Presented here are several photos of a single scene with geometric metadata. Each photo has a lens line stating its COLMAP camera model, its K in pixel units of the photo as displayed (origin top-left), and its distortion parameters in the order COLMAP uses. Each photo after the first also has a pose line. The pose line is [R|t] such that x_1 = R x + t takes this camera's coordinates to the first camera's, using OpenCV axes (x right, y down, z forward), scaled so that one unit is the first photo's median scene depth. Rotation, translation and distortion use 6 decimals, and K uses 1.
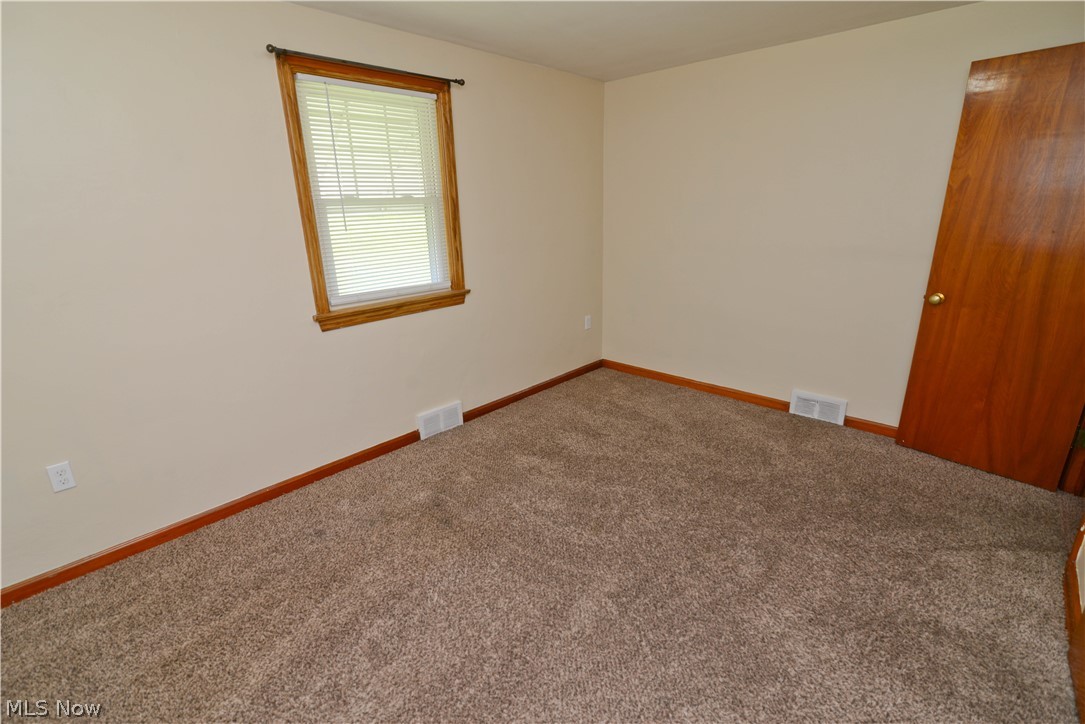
lens RADIAL K [[507.7, 0, 547.8], [0, 507.7, 365.4], [0, 0, 1]] dist [-0.013681, -0.000076]
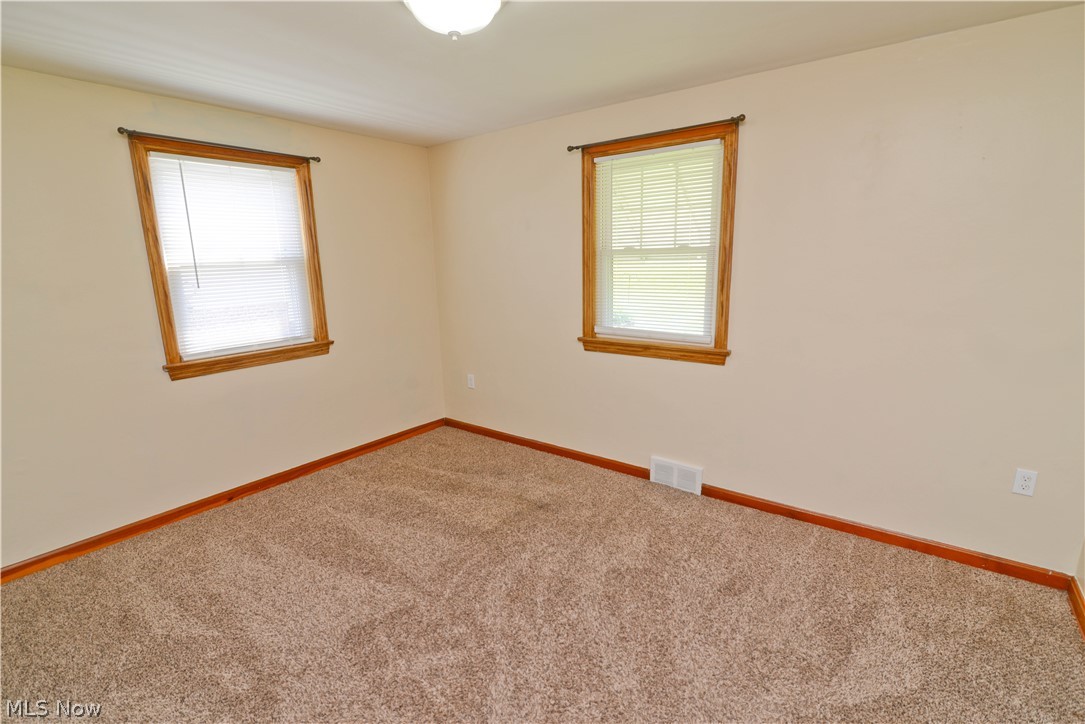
lens RADIAL K [[513.7, 0, 547.5], [0, 513.7, 364.8], [0, 0, 1]] dist [-0.011456, 0.000006]
pose [[0.083349, 0.227611, -0.970178, 0.731289], [-0.282822, 0.938937, 0.195984, -0.230971], [0.955544, 0.258052, 0.142633, 0.643158]]
